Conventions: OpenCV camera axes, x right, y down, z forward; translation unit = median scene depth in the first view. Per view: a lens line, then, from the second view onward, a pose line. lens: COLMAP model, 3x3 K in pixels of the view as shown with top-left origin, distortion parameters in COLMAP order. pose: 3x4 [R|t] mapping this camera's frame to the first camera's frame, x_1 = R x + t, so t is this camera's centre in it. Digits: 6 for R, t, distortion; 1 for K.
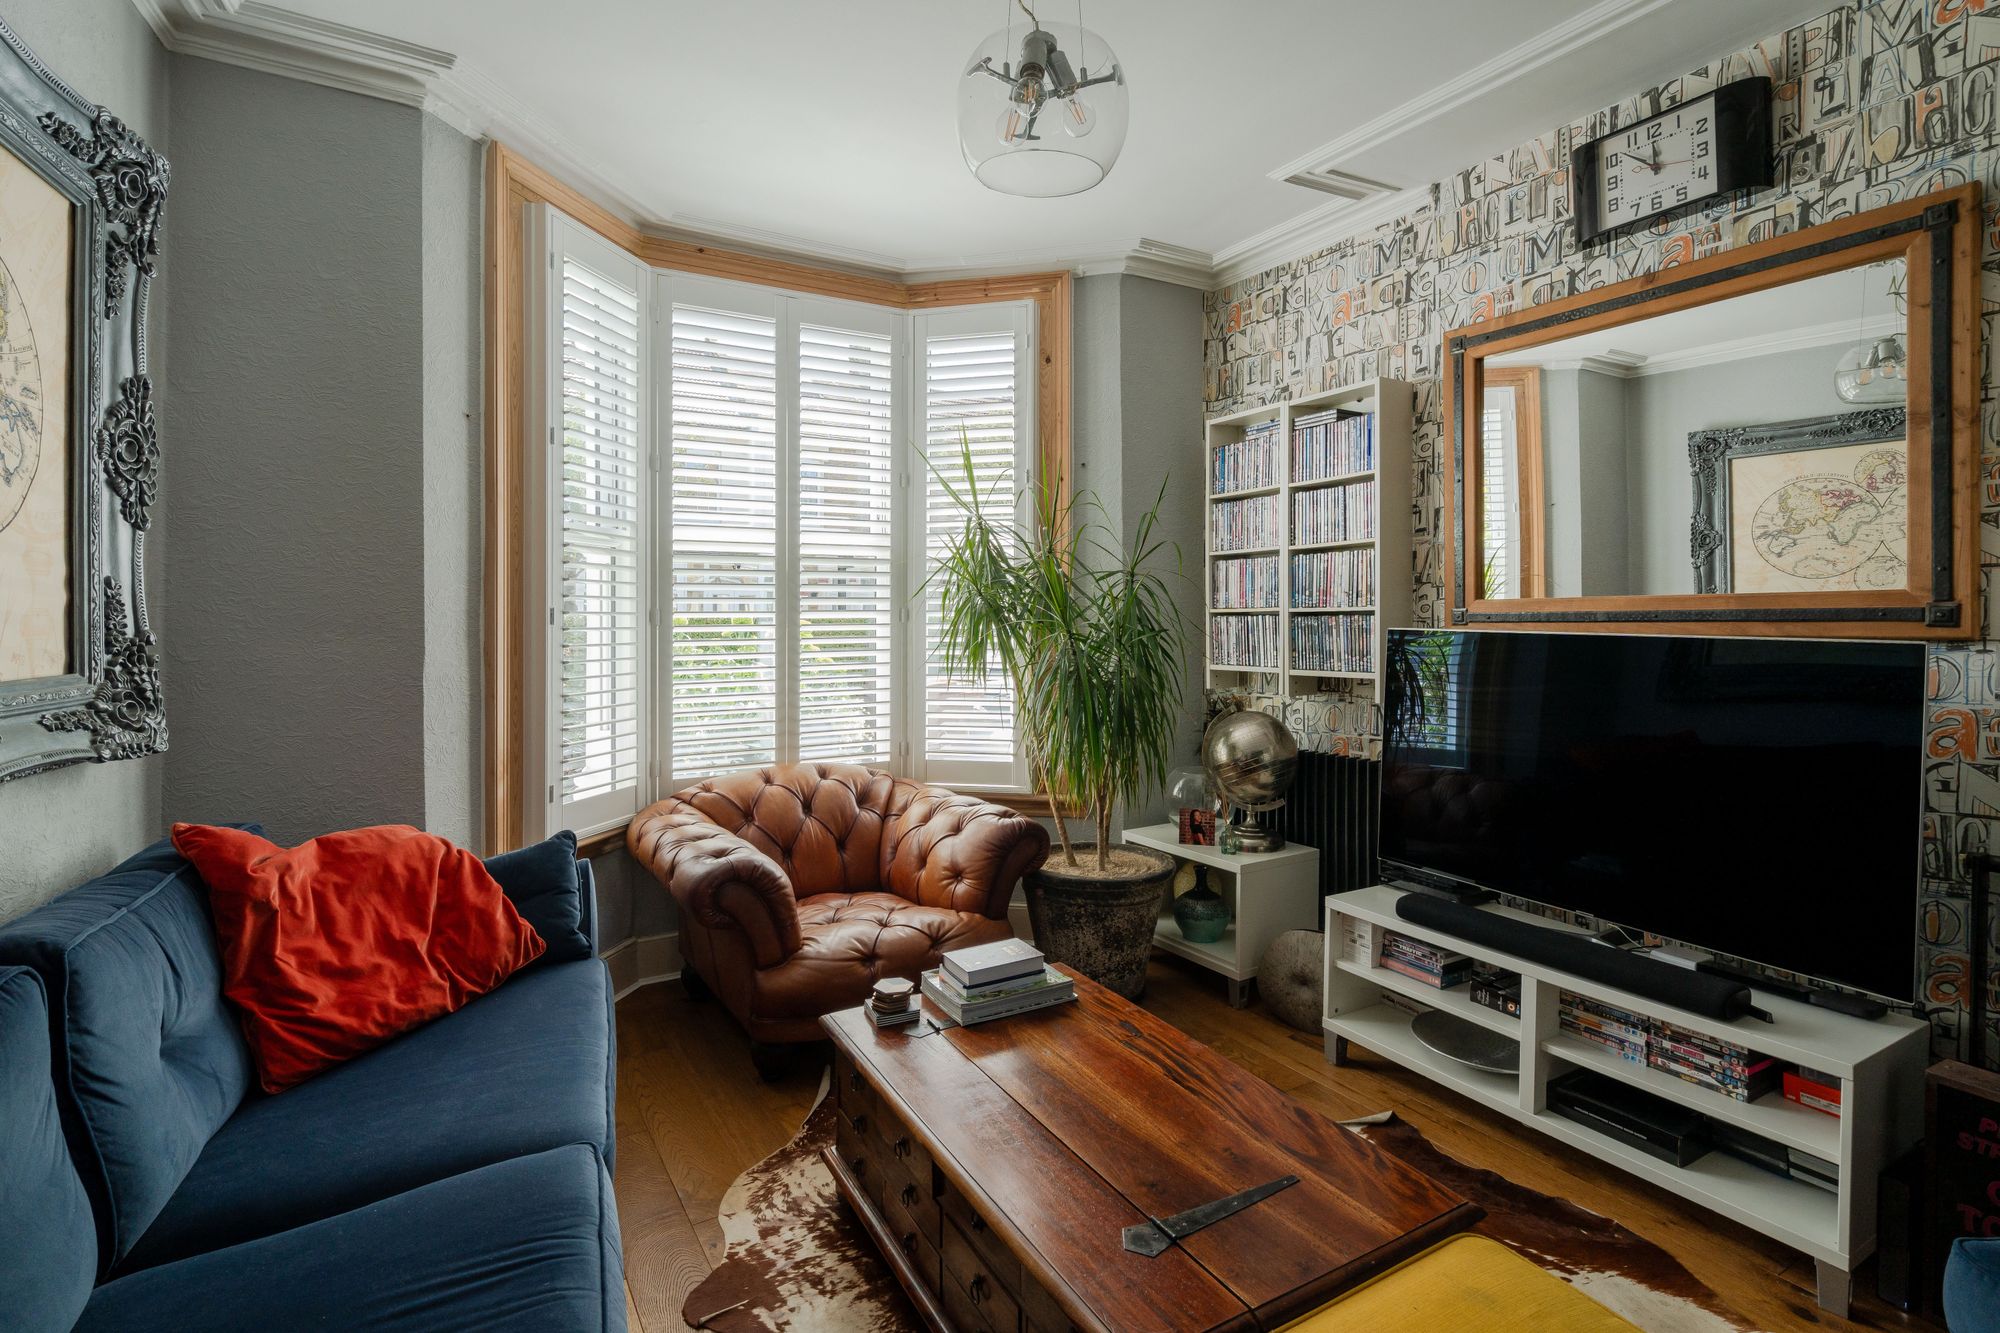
lens RADIAL K [[973.5, 0, 1002.4], [0, 973.5, 623.1], [0, 0, 1]] dist [0.000387, 0.000760]
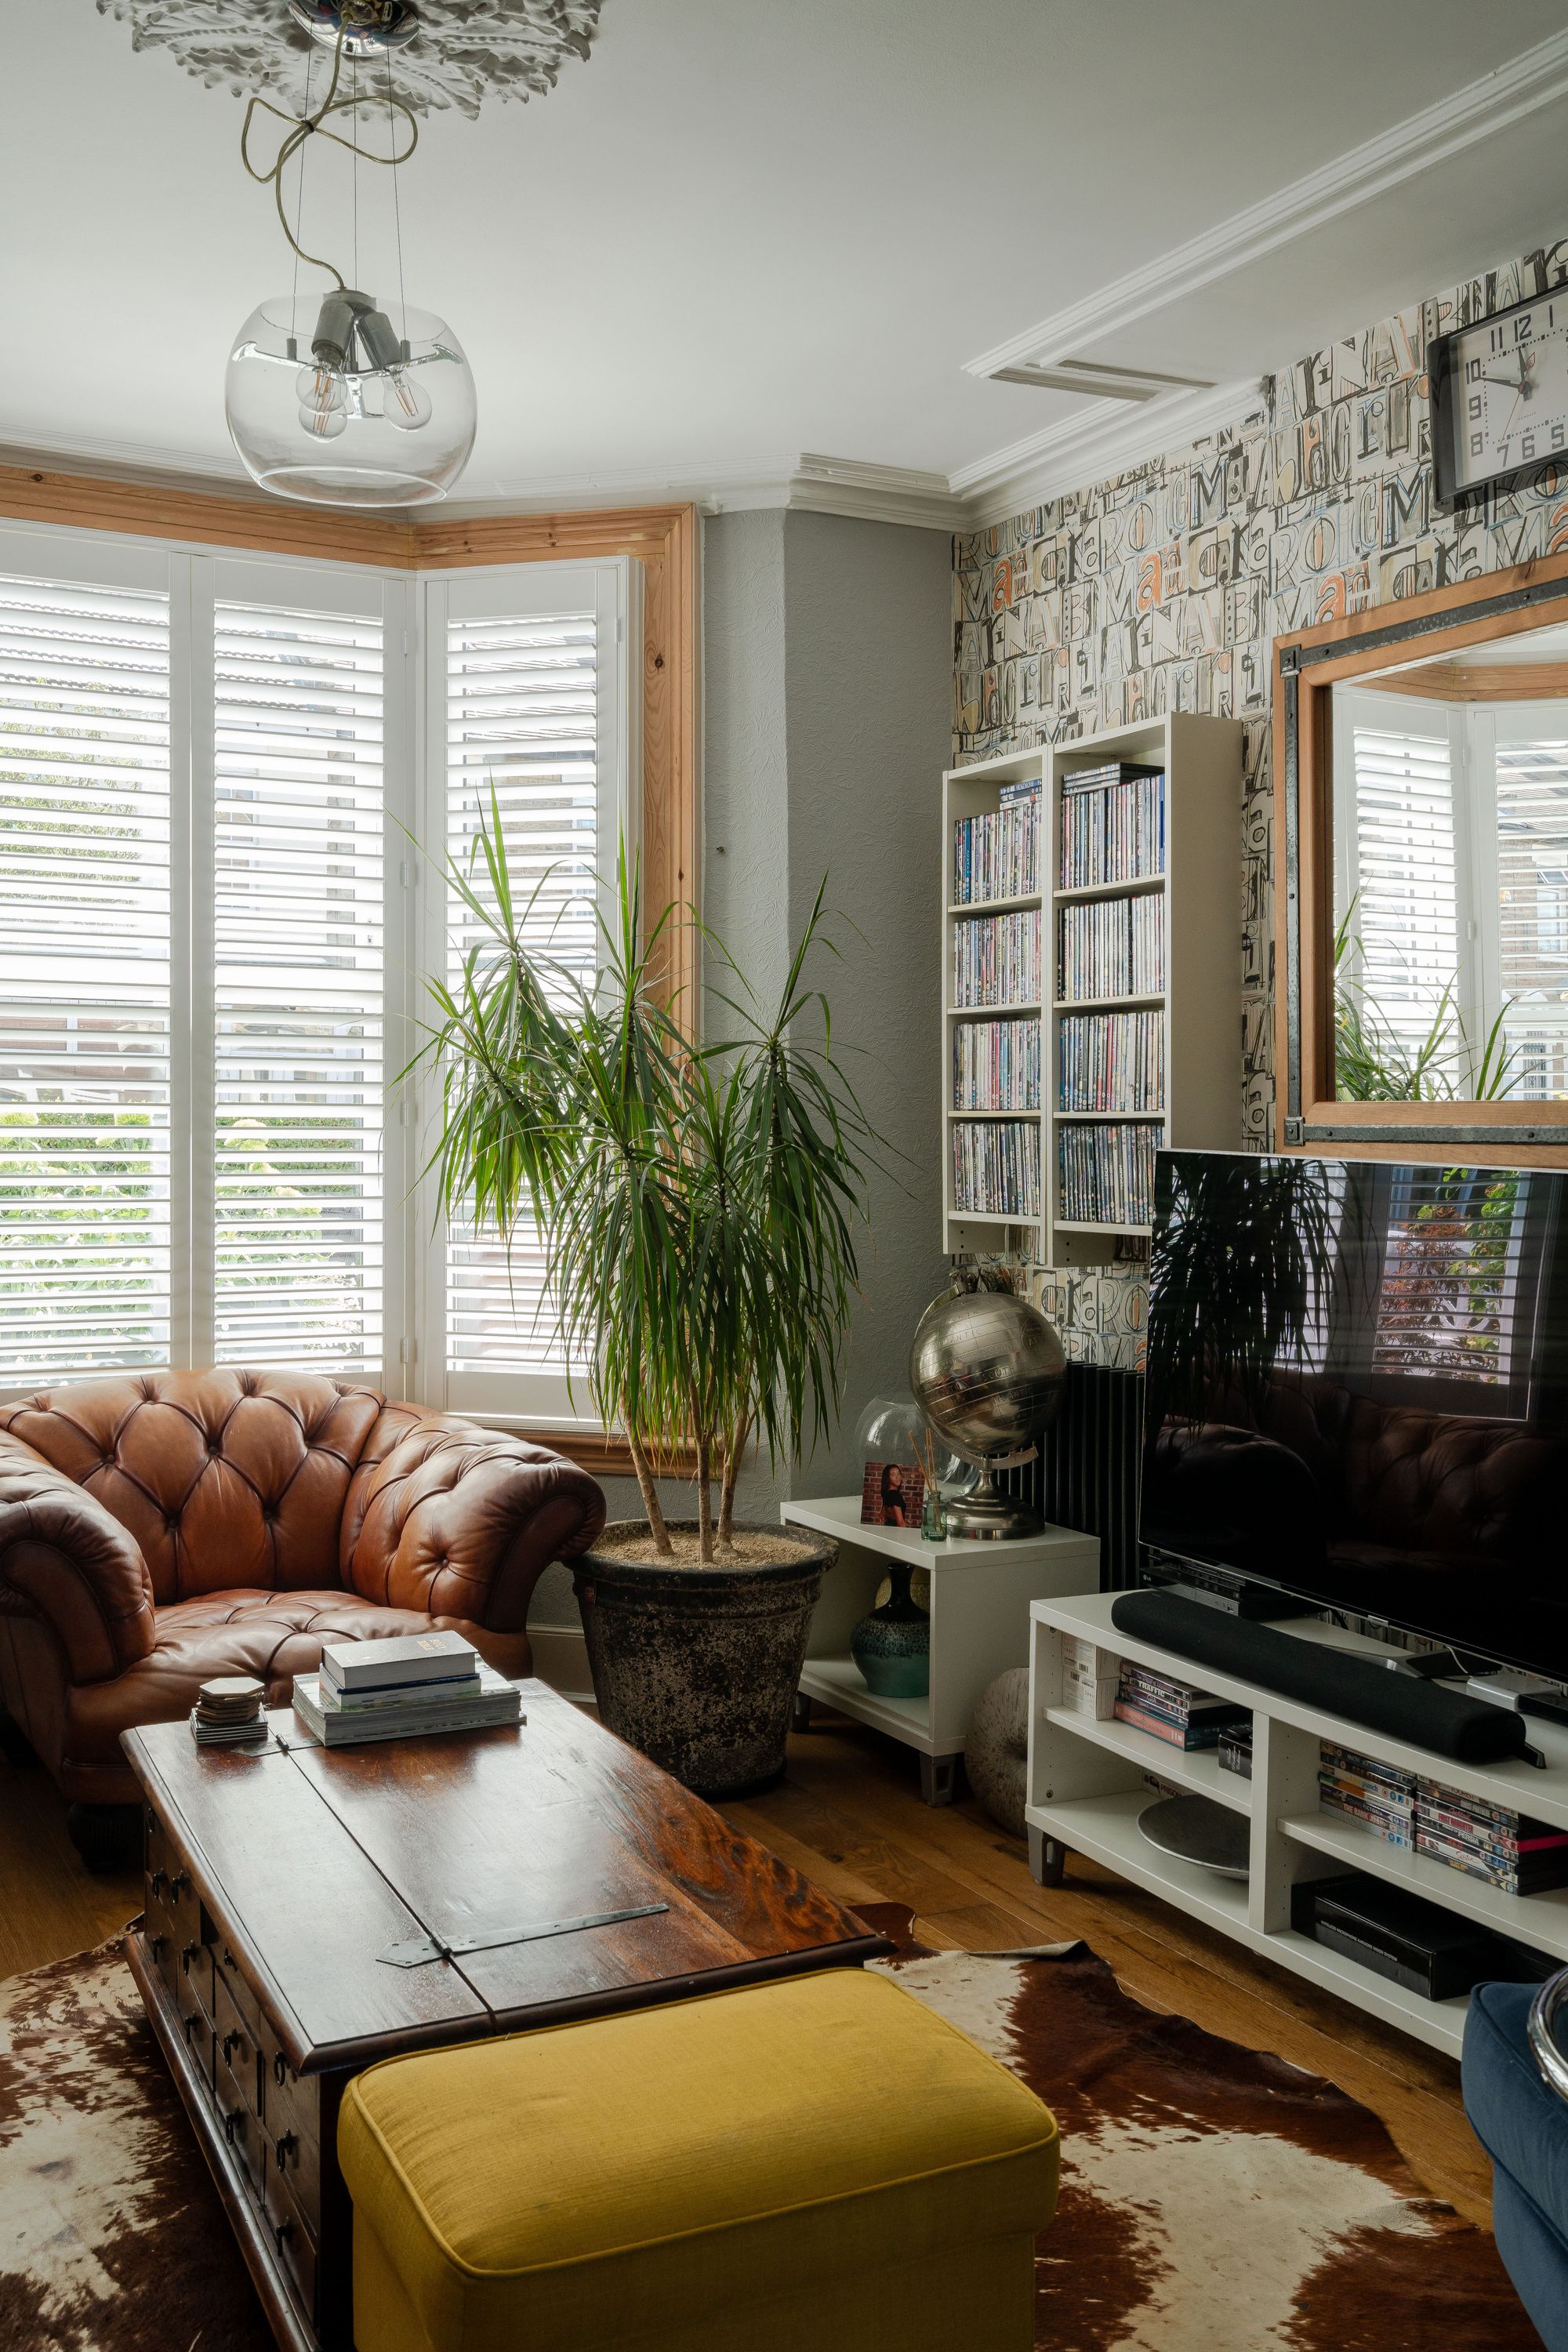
lens RADIAL K [[2132.0, 0, 784.0], [0, 2132.0, 1176.0], [0, 0, 1]] dist [0.007444, -0.012849]
pose [[0.998339, 0.017095, -0.055021, 0.220756], [-0.015943, 0.999646, 0.021307, -0.001900], [0.055366, -0.020395, 0.998258, -0.262564]]
